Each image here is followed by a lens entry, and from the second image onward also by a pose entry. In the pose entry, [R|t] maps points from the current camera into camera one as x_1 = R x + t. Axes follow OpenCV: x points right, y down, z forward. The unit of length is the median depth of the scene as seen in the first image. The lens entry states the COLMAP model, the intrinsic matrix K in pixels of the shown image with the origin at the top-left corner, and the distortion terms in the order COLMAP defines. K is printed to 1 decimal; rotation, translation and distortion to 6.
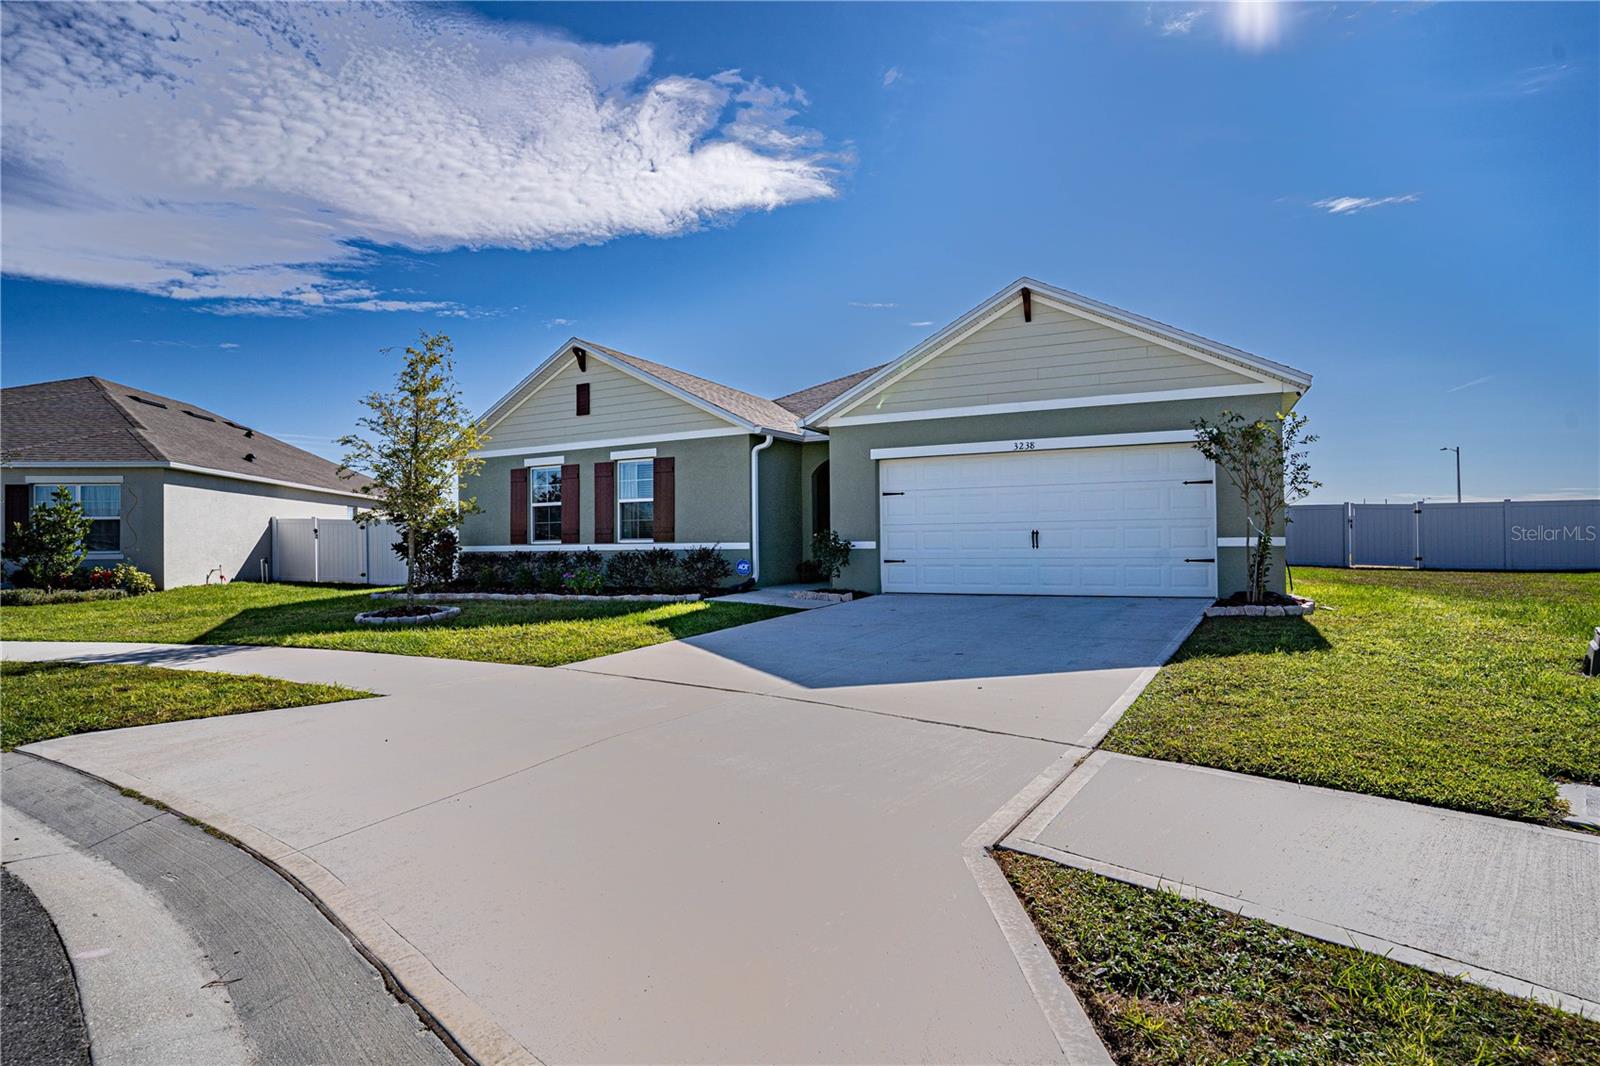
lens RADIAL K [[785.4, 0, 790.2], [0, 785.4, 531.6], [0, 0, 1]] dist [-0.082484, 0.038670]
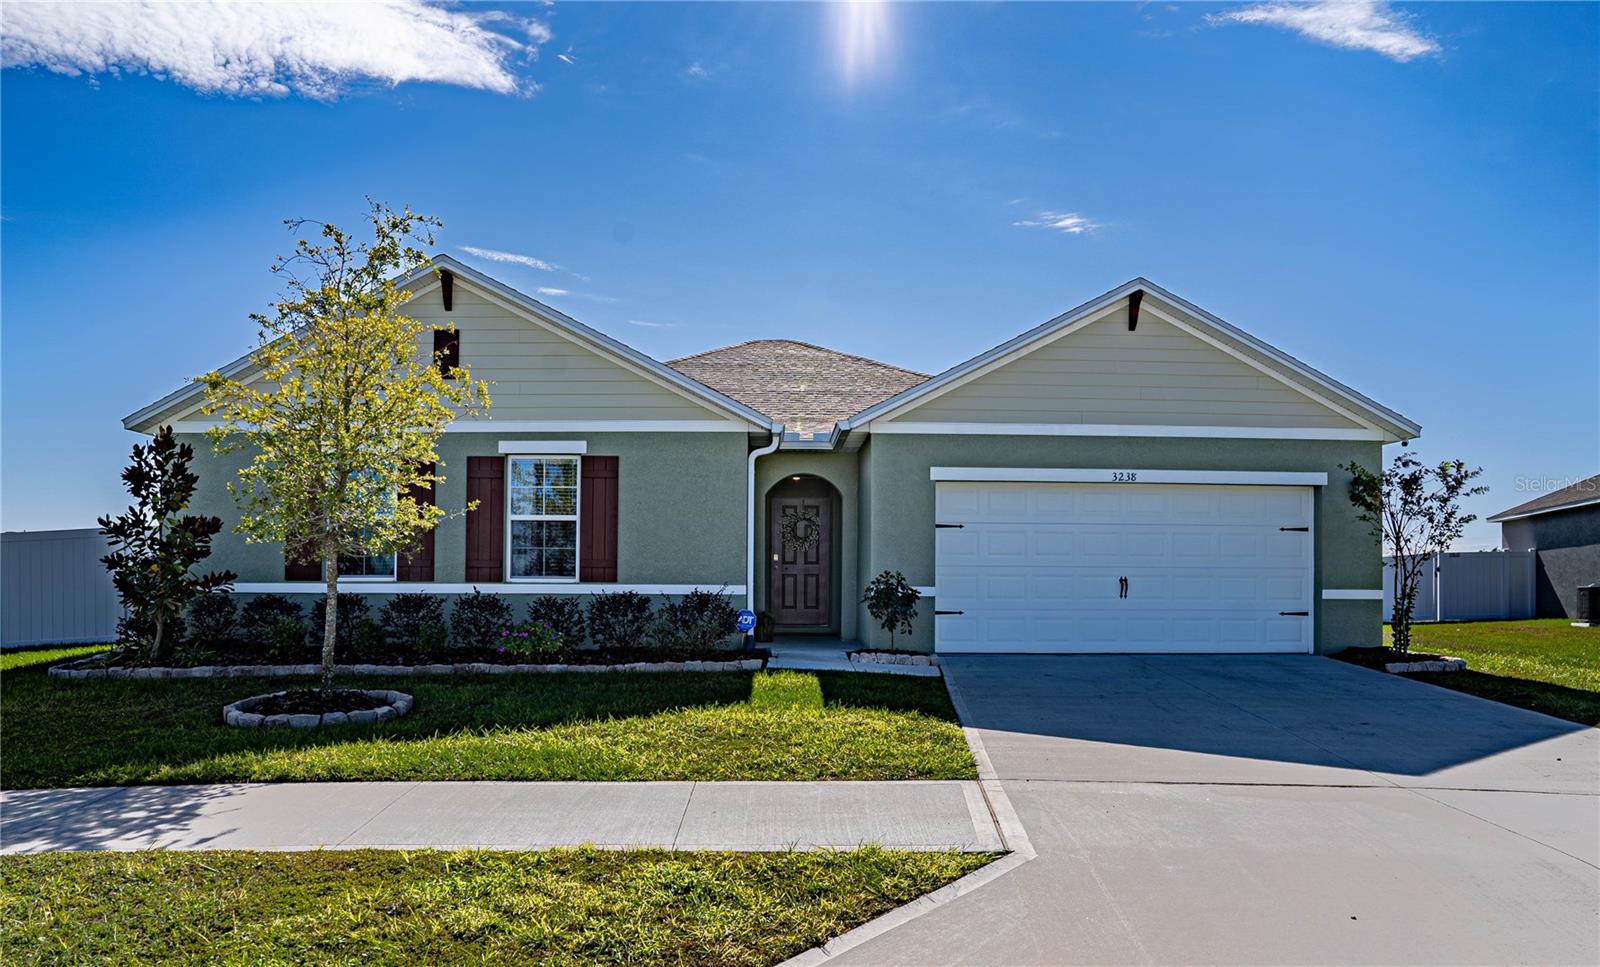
lens RADIAL K [[1063.2, 0, 799.8], [0, 1063.2, 567.7], [0, 0, 1]] dist [-0.055370, -0.000314]
pose [[0.883756, 0.024580, 0.467302, -0.433659], [-0.022301, 0.999697, -0.010407, 0.006488], [-0.467416, -0.001224, 0.884036, 0.120103]]
